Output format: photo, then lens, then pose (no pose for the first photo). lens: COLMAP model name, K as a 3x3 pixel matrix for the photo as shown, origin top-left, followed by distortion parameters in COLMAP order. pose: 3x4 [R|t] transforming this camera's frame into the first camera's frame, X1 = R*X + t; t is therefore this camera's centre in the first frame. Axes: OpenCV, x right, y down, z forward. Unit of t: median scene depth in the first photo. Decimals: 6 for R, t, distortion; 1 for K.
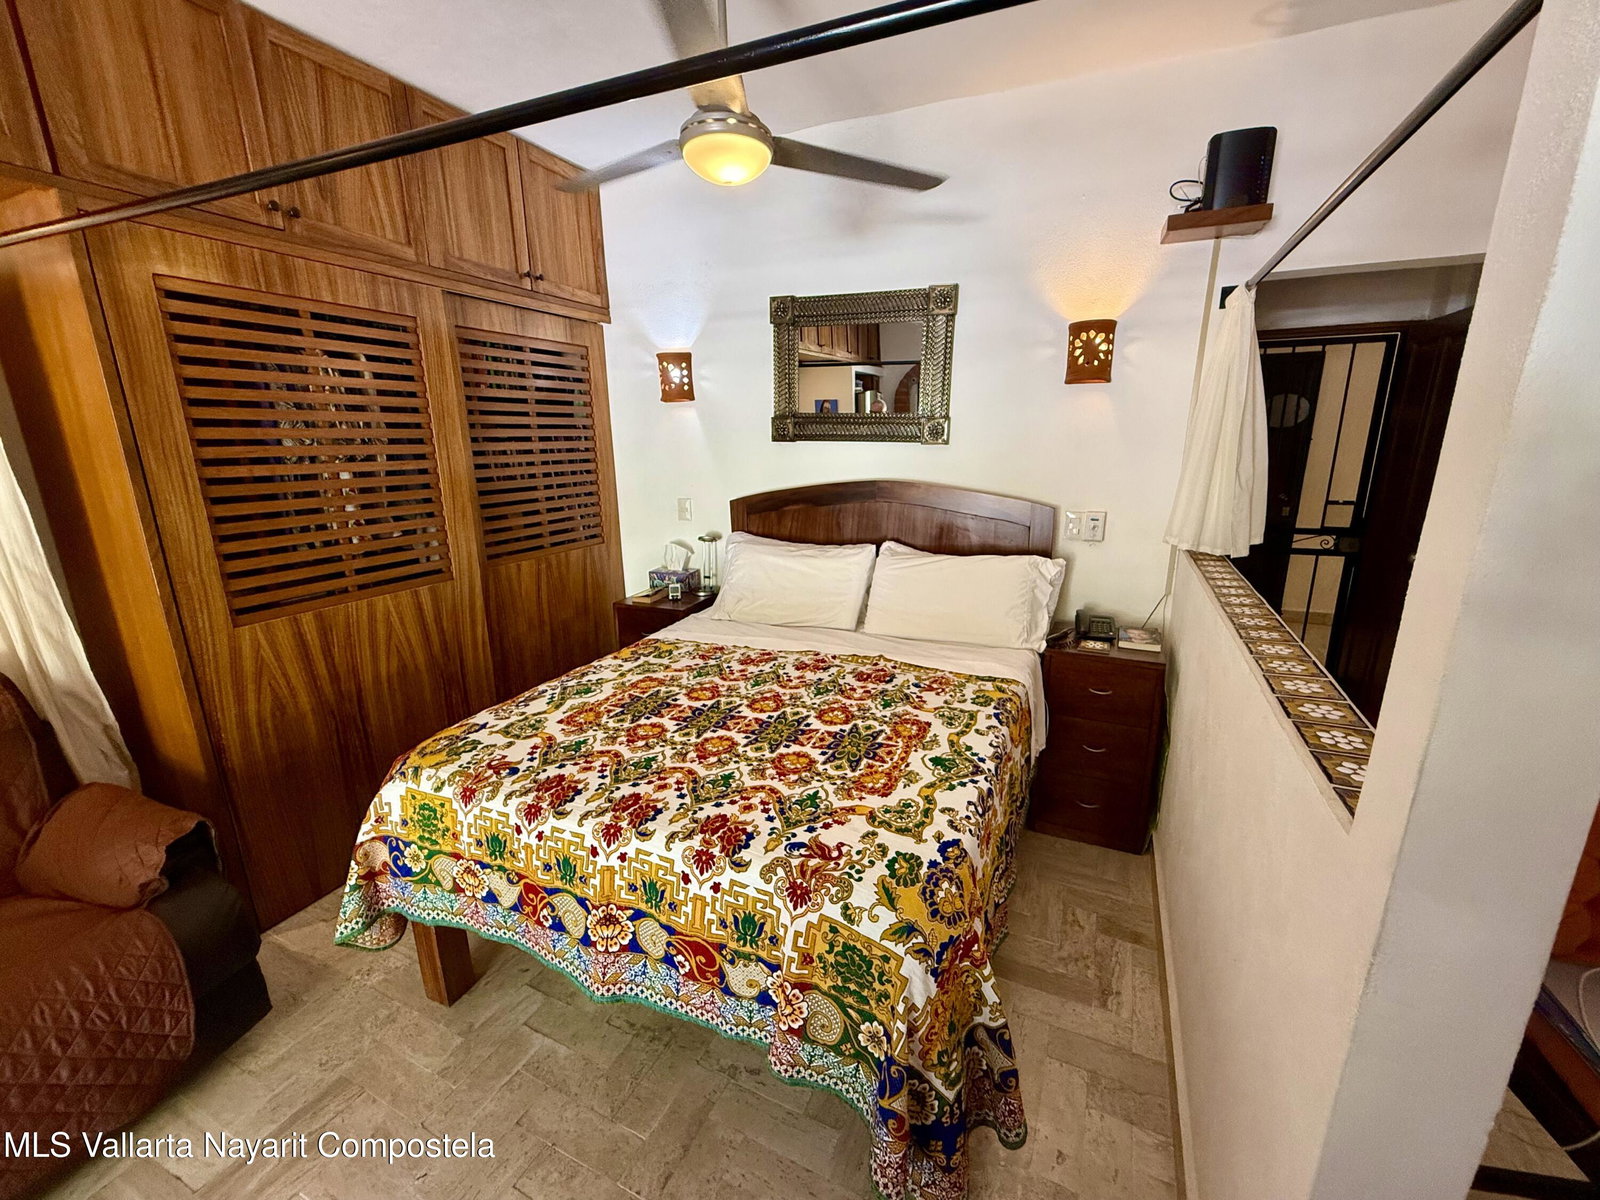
lens RADIAL K [[662.7, 0, 800.0], [0, 662.7, 600.0], [0, 0, 1]] dist [-0.002562, -0.000436]
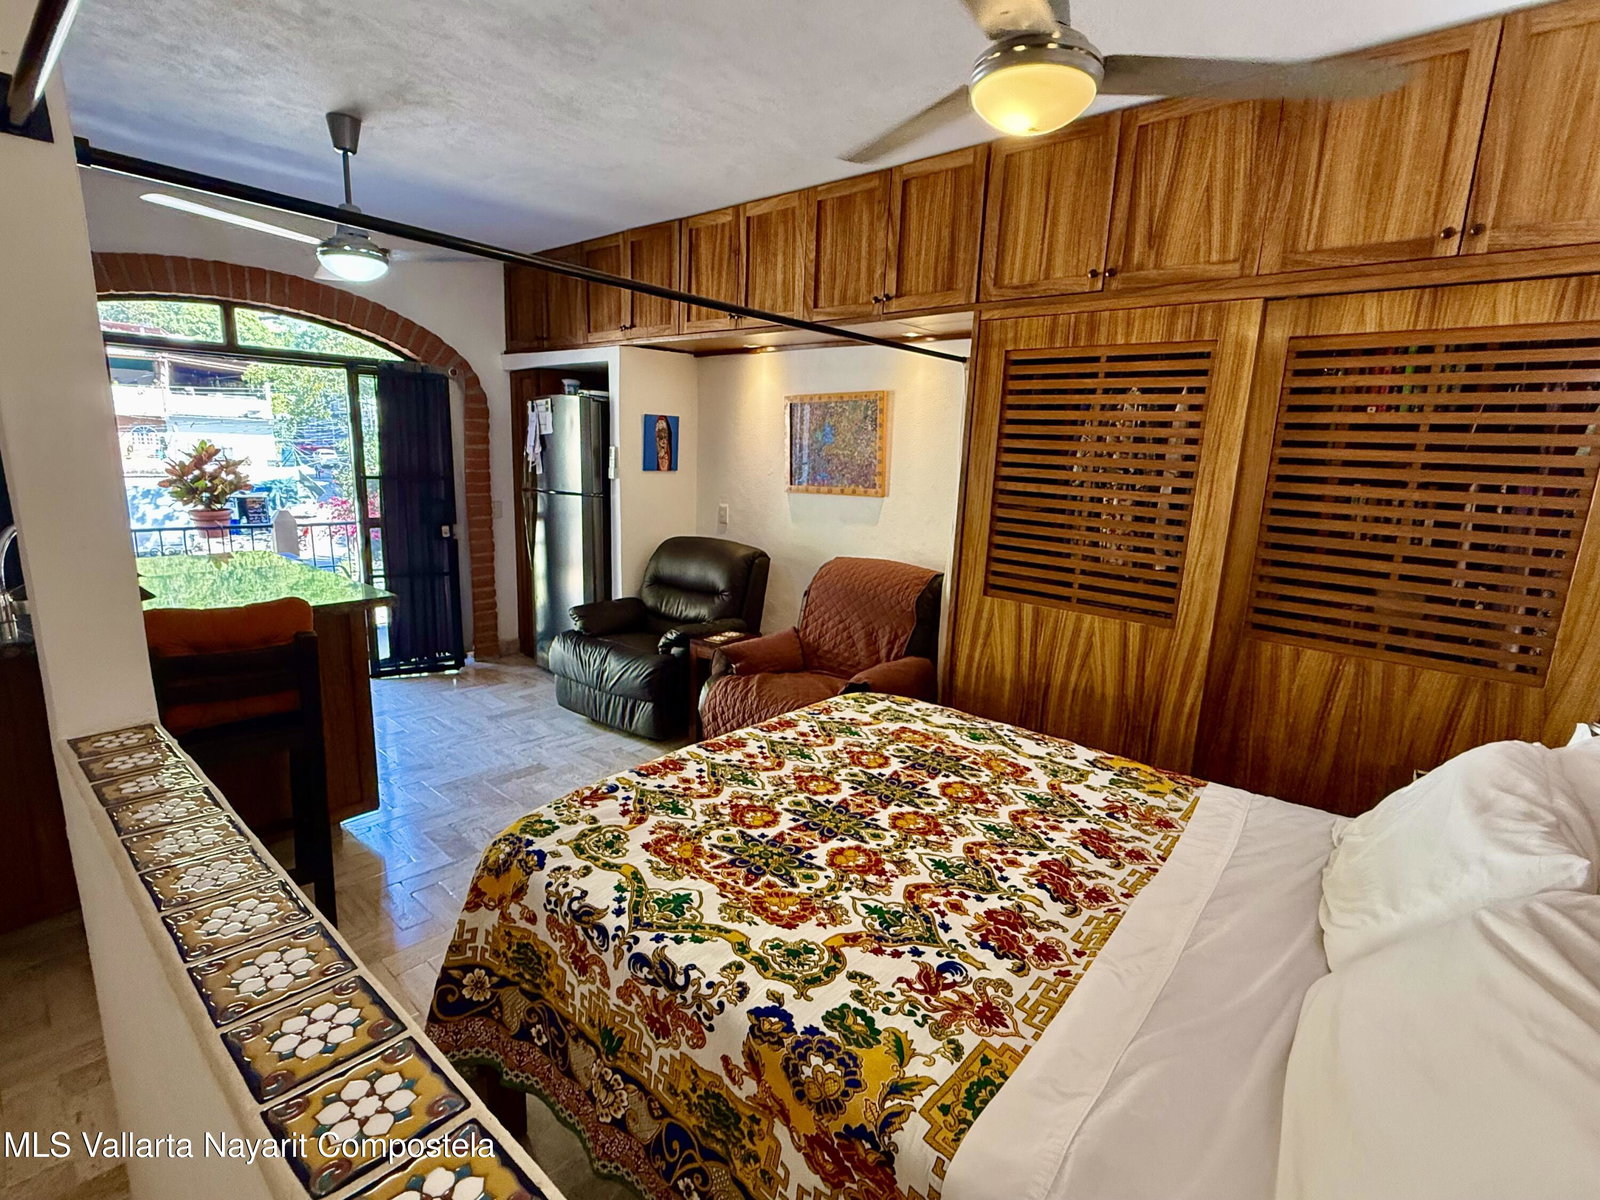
lens RADIAL K [[760.8, 0, 800.0], [0, 760.8, 600.0], [0, 0, 1]] dist [0.000079, 0.000146]
pose [[-0.289661, 0.186204, -0.938842, 0.755164], [-0.267045, 0.926219, 0.266091, -0.272237], [0.919121, 0.327789, -0.218565, 1.000848]]
